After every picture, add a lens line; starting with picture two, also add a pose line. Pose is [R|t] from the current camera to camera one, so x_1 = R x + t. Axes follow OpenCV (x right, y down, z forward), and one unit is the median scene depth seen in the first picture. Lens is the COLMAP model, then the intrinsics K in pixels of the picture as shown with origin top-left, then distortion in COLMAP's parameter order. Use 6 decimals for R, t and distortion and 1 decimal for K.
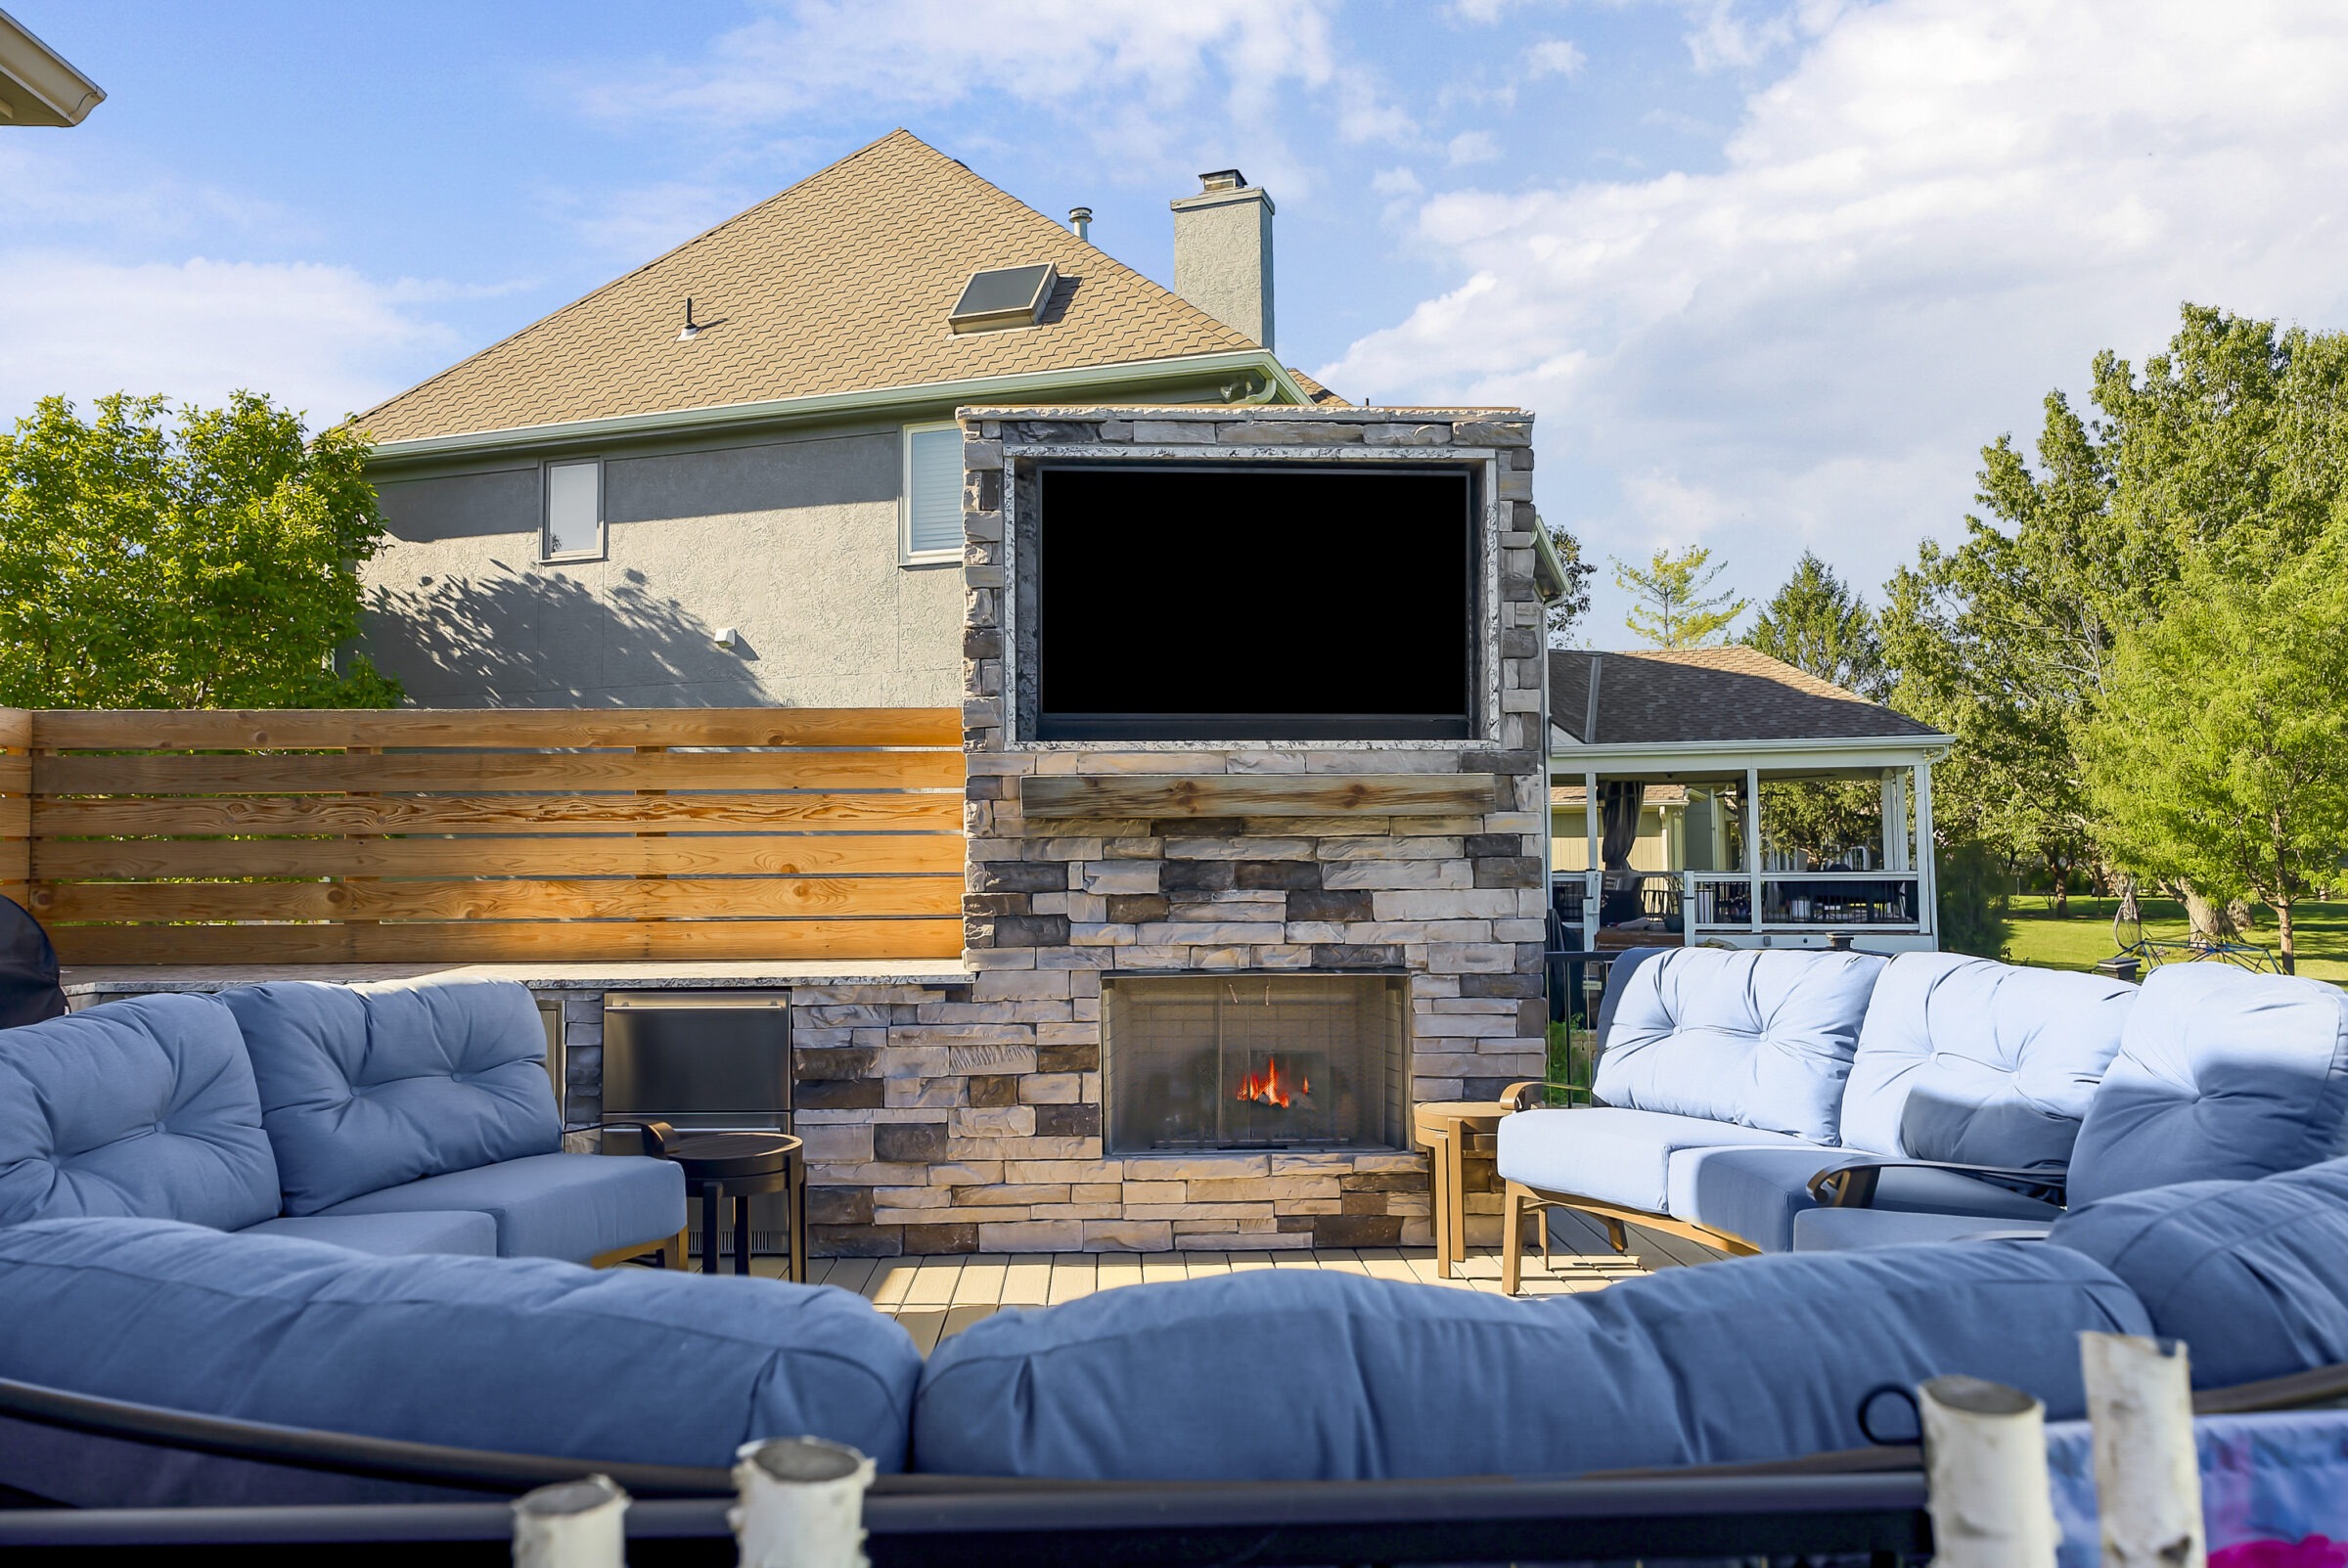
lens RADIAL K [[1590.3, 0, 1167.1], [0, 1590.3, 775.2], [0, 0, 1]] dist [-0.006451, -0.000586]
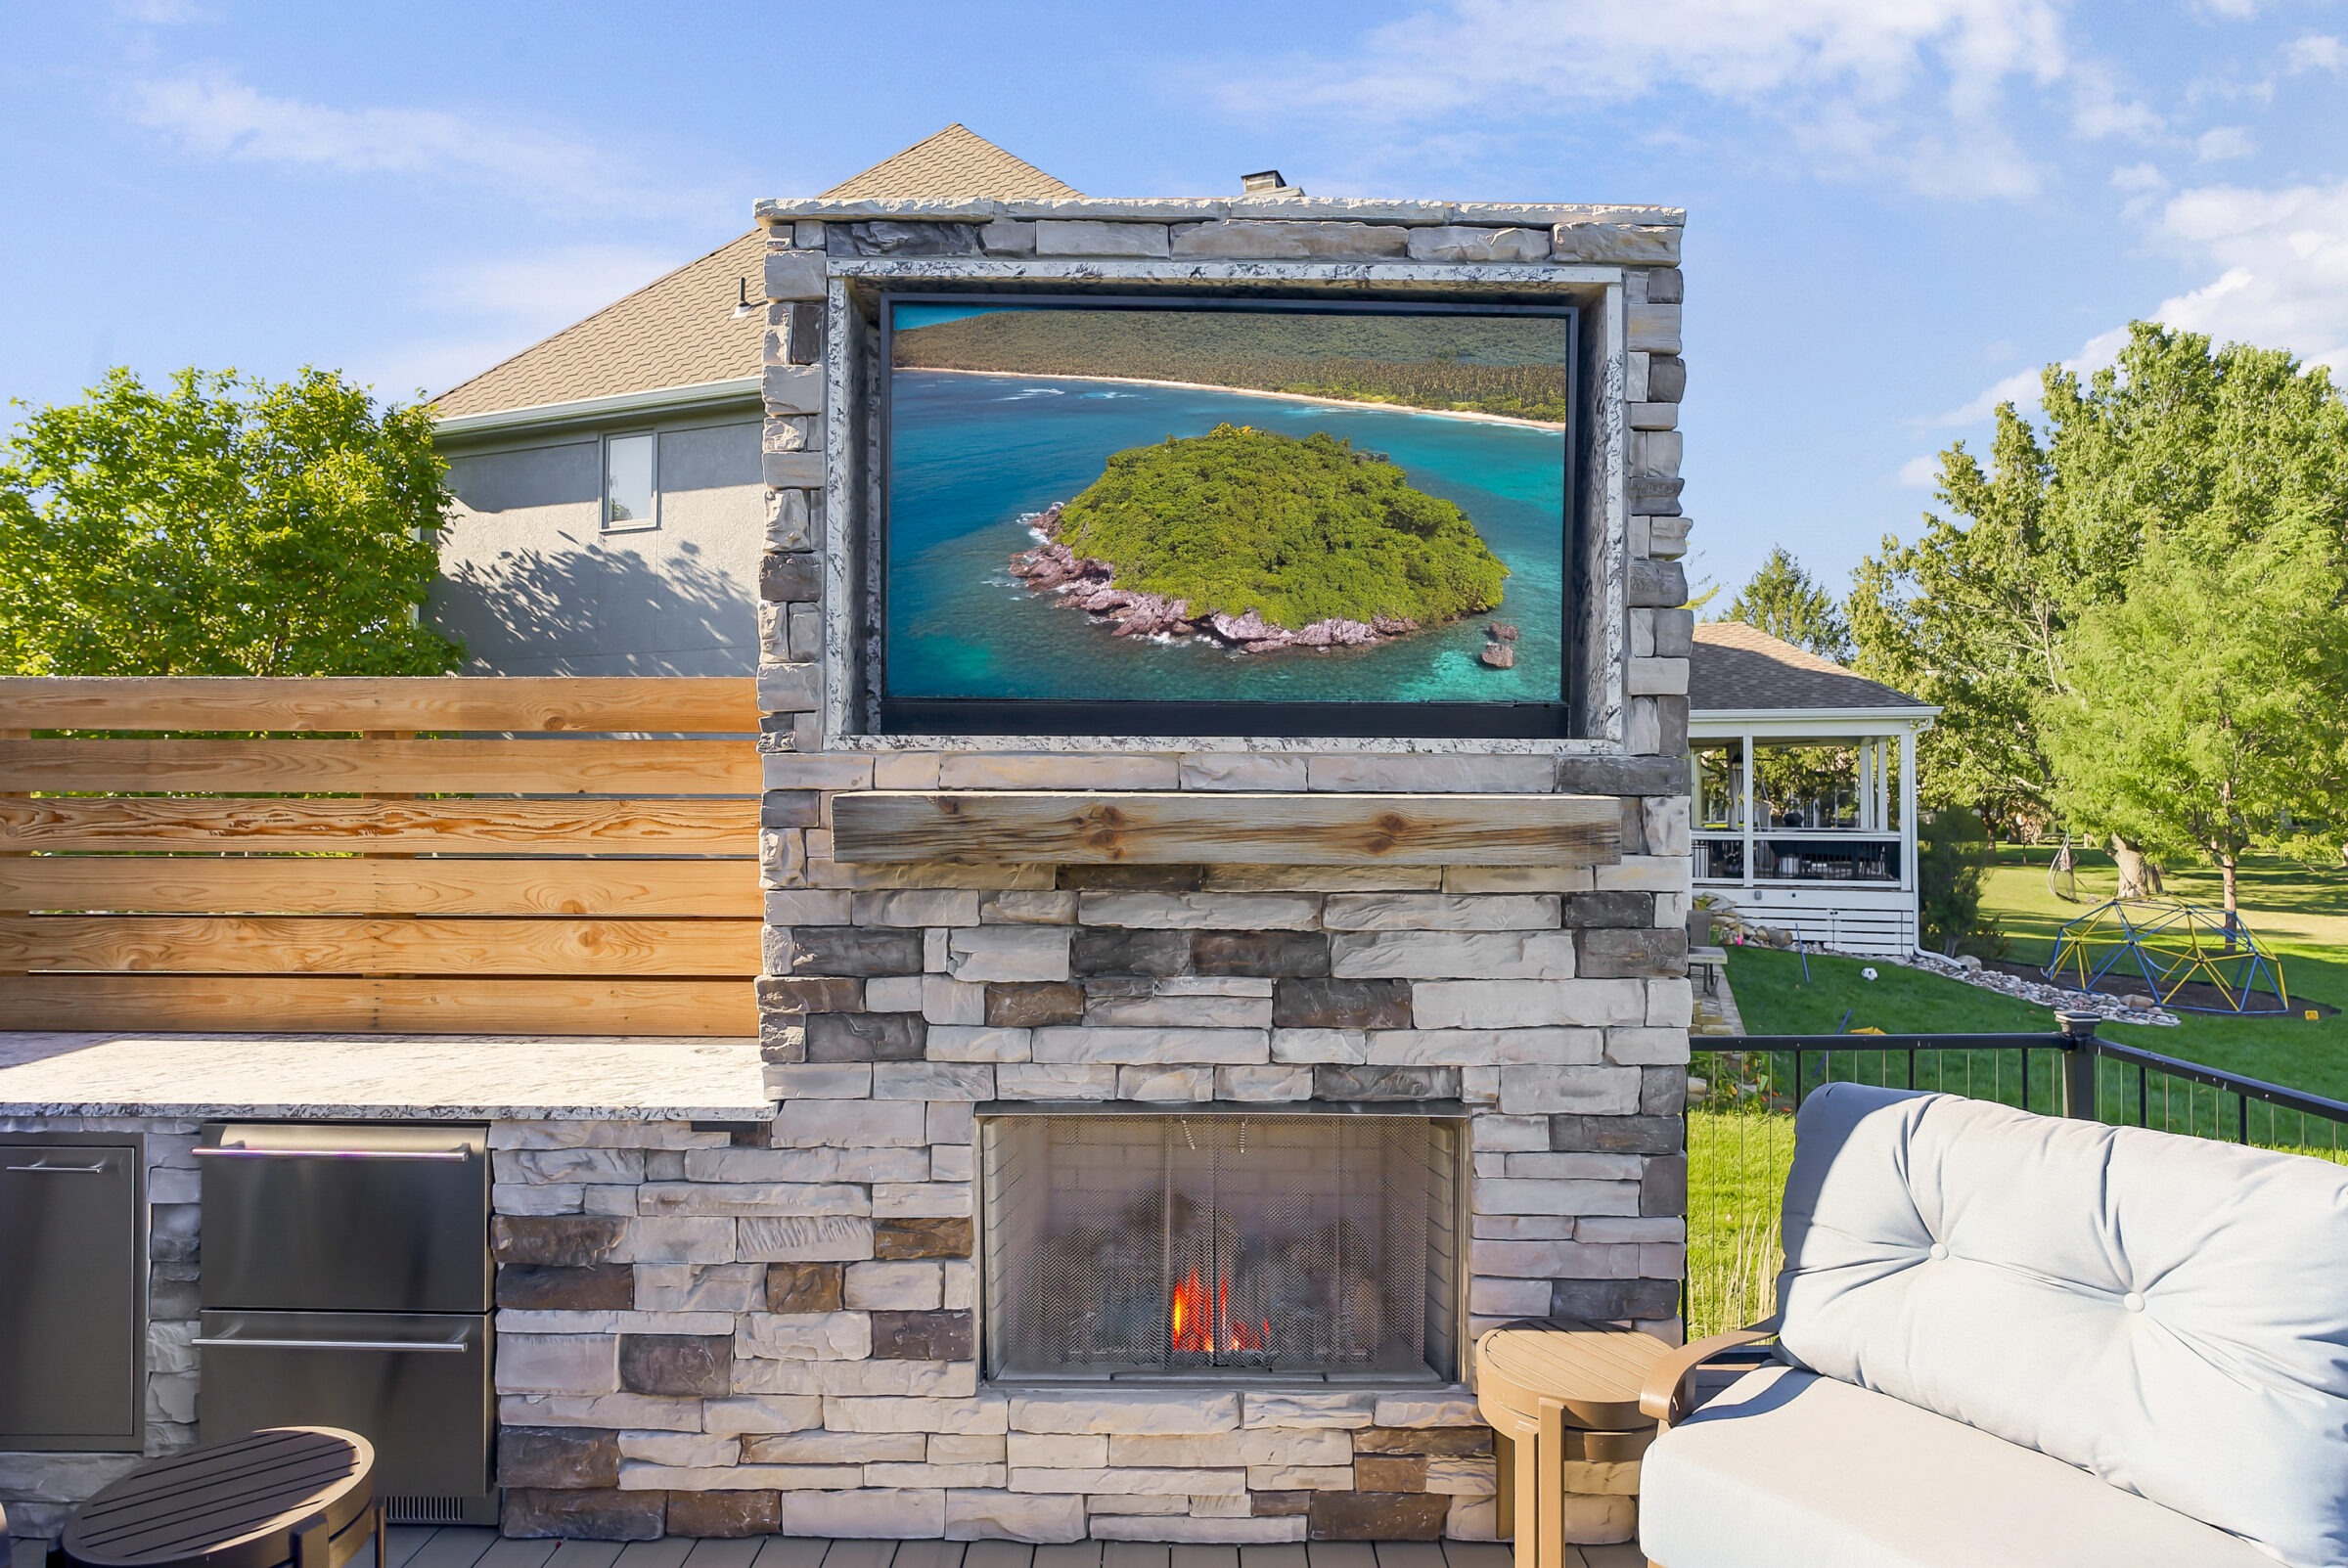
lens RADIAL K [[1307.8, 0, 1182.5], [0, 1307.8, 775.8], [0, 0, 1]] dist [-0.036677, 0.017873]
pose [[0.999444, 0.010560, -0.031622, 0.054601], [-0.009428, 0.999318, 0.035709, -0.024640], [0.031977, -0.035391, 0.998862, 0.489883]]
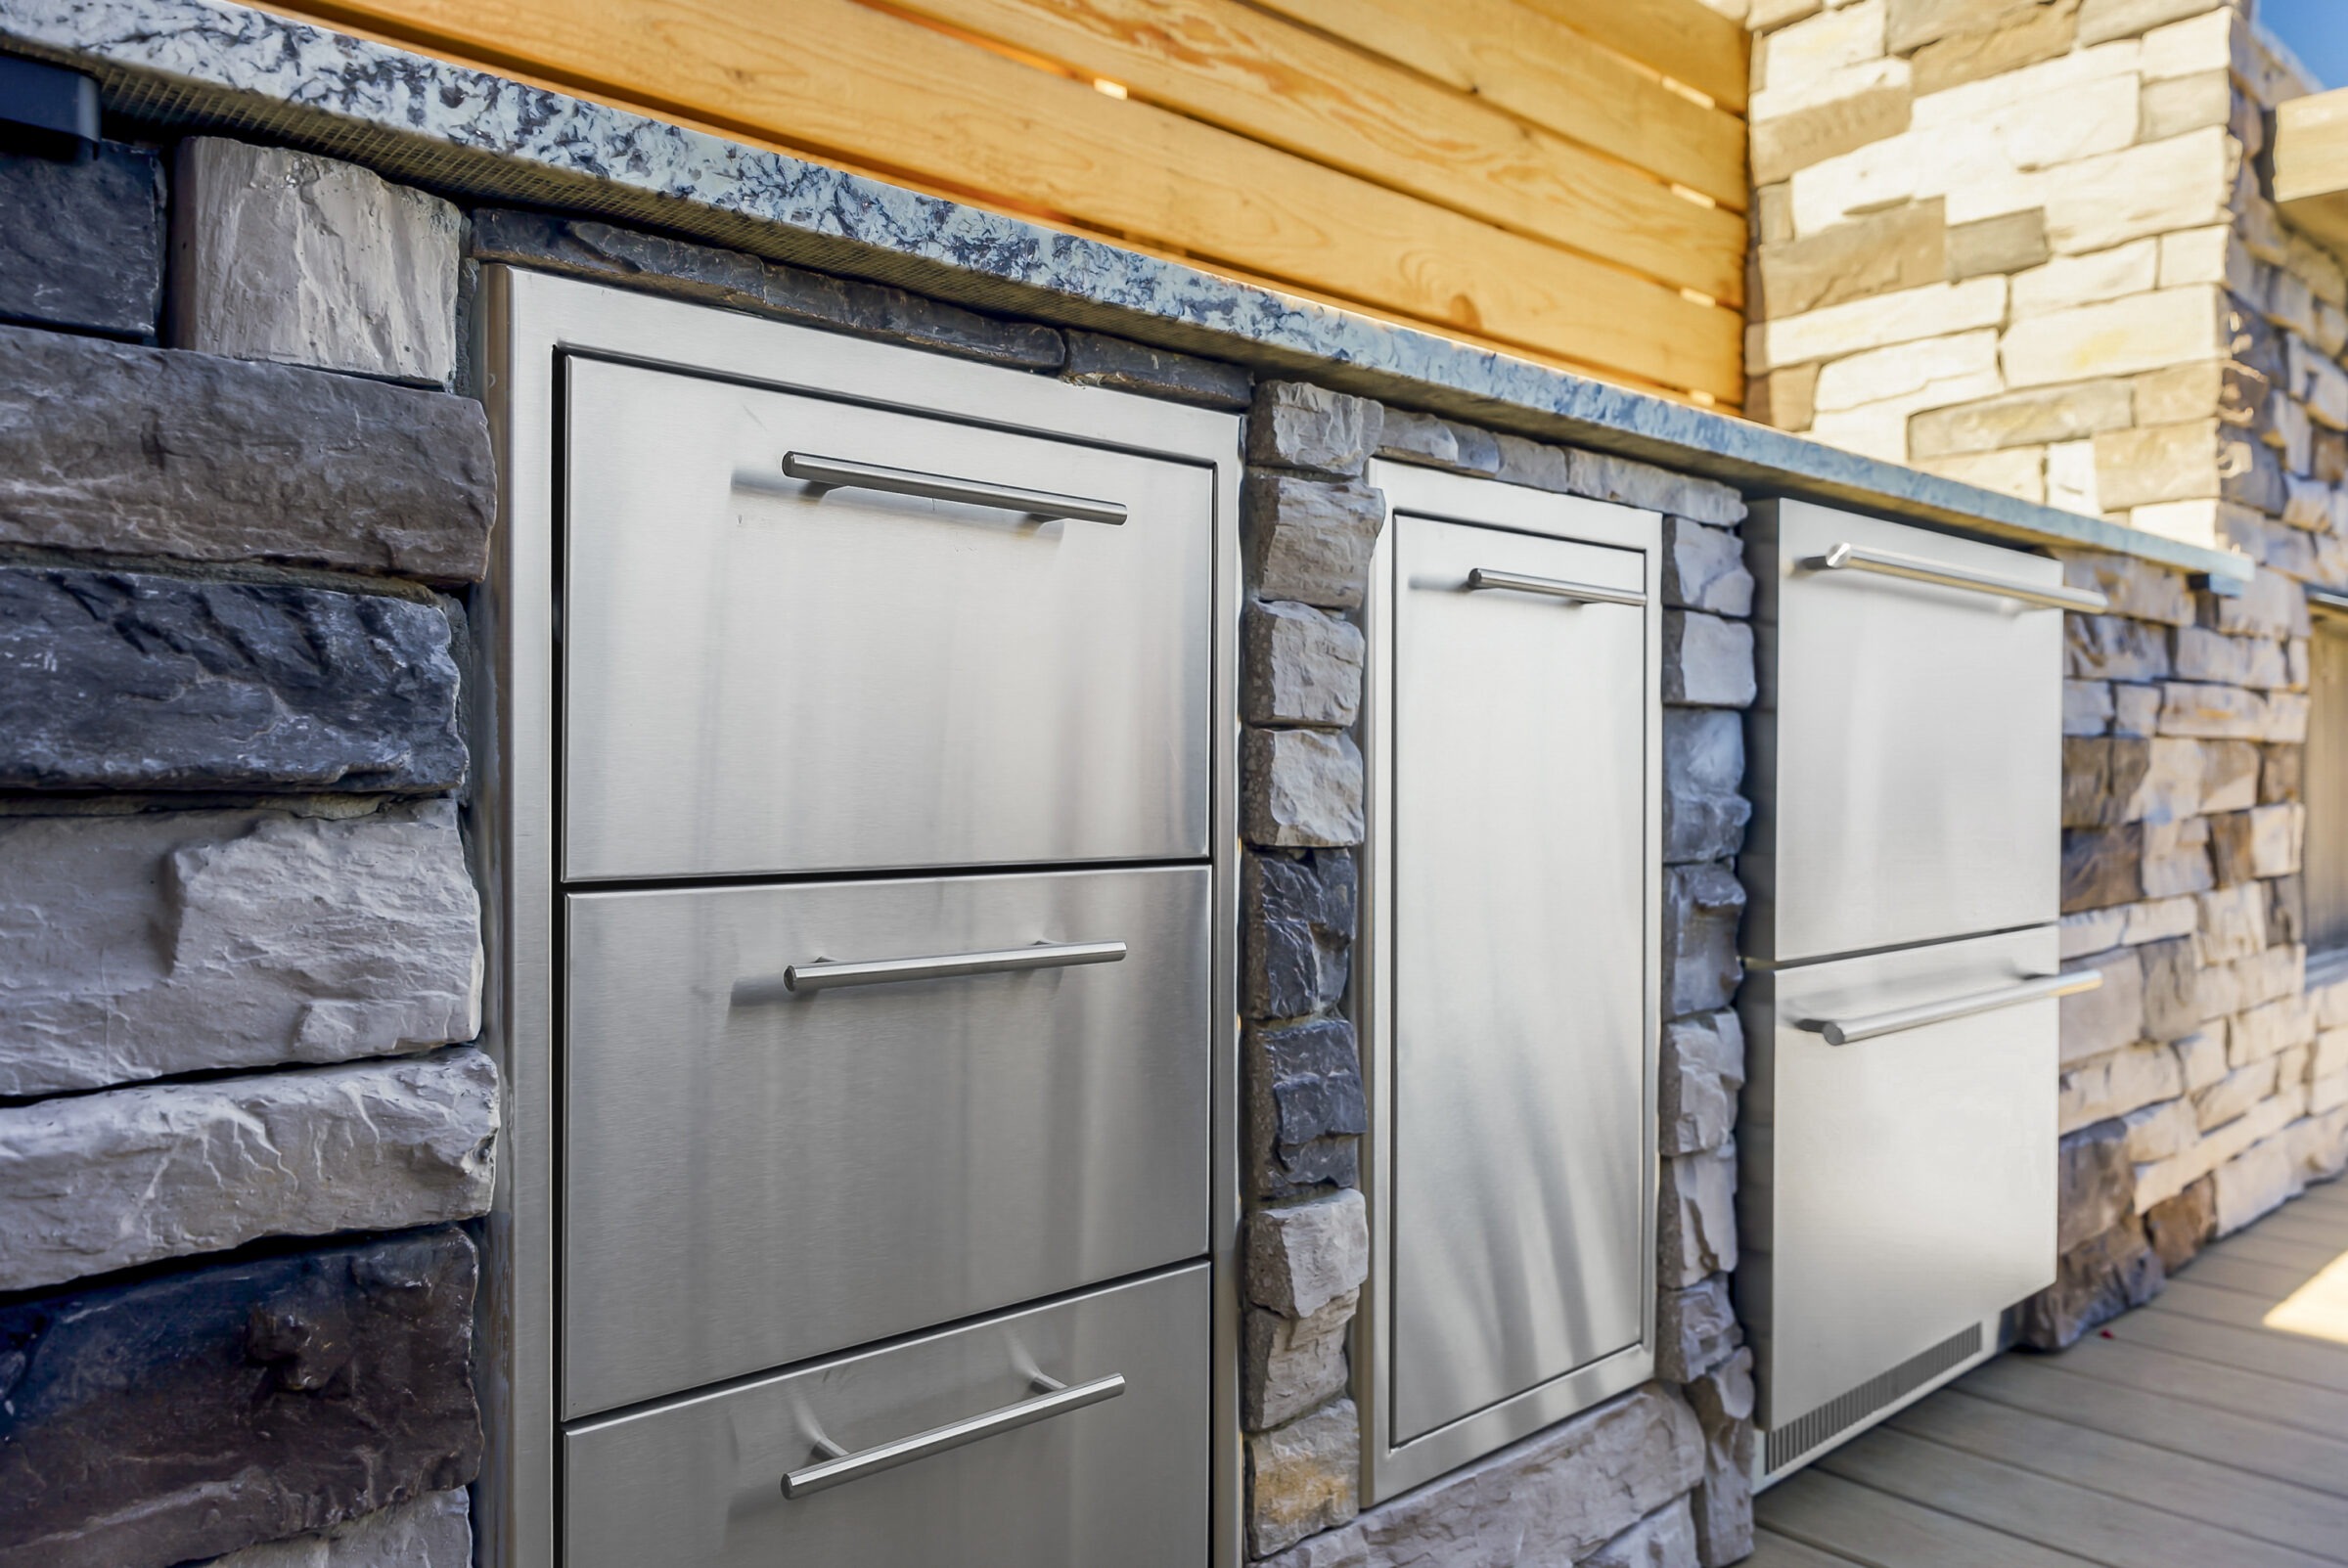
lens RADIAL K [[1590.3, 0, 1167.1], [0, 1590.3, 775.2], [0, 0, 1]] dist [-0.006451, -0.000586]
pose [[0.774520, 0.008220, 0.632496, -0.578161], [-0.038530, 0.998672, 0.034203, 0.173003], [-0.631375, -0.050861, 0.773808, 0.846620]]
